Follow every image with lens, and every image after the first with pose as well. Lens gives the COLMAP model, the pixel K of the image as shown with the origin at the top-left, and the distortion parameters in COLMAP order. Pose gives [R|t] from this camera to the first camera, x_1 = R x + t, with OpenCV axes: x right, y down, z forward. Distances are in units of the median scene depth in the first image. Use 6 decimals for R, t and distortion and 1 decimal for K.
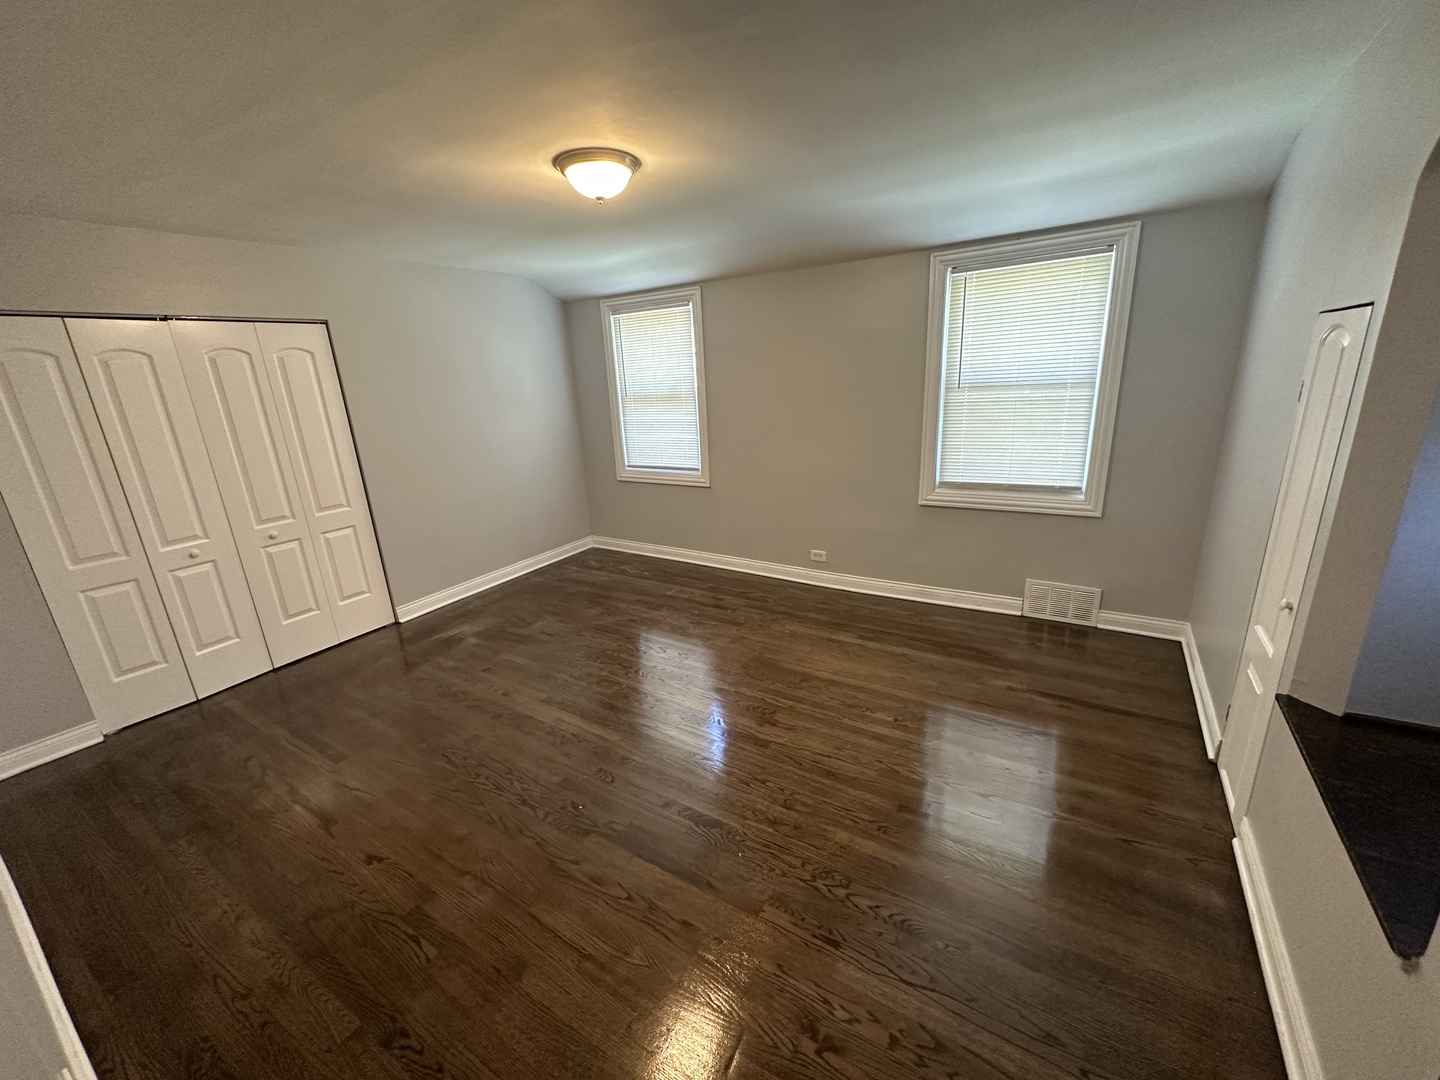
lens RADIAL K [[574.7, 0, 721.0], [0, 574.7, 540.5], [0, 0, 1]] dist [-0.001736, 0.000401]
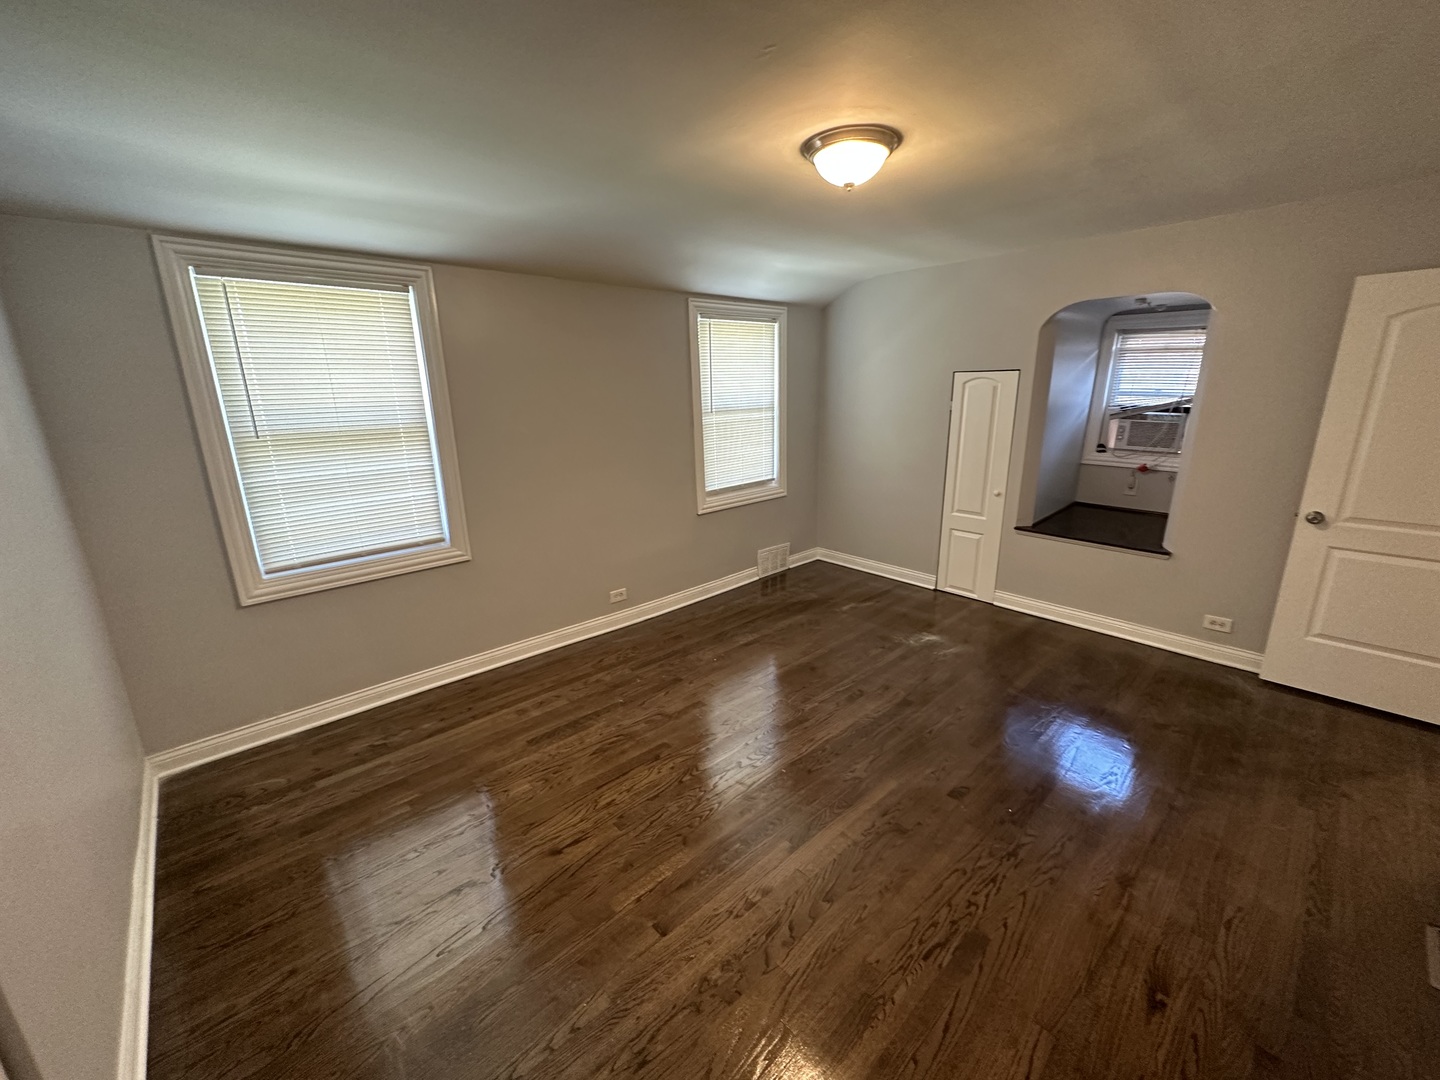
lens RADIAL K [[574.7, 0, 721.0], [0, 574.7, 540.5], [0, 0, 1]] dist [-0.001736, 0.000401]
pose [[0.260648, -0.205269, 0.943360, -0.770127], [0.278976, 0.951464, 0.129952, -0.158342], [-0.924248, 0.229303, 0.305262, 0.665162]]
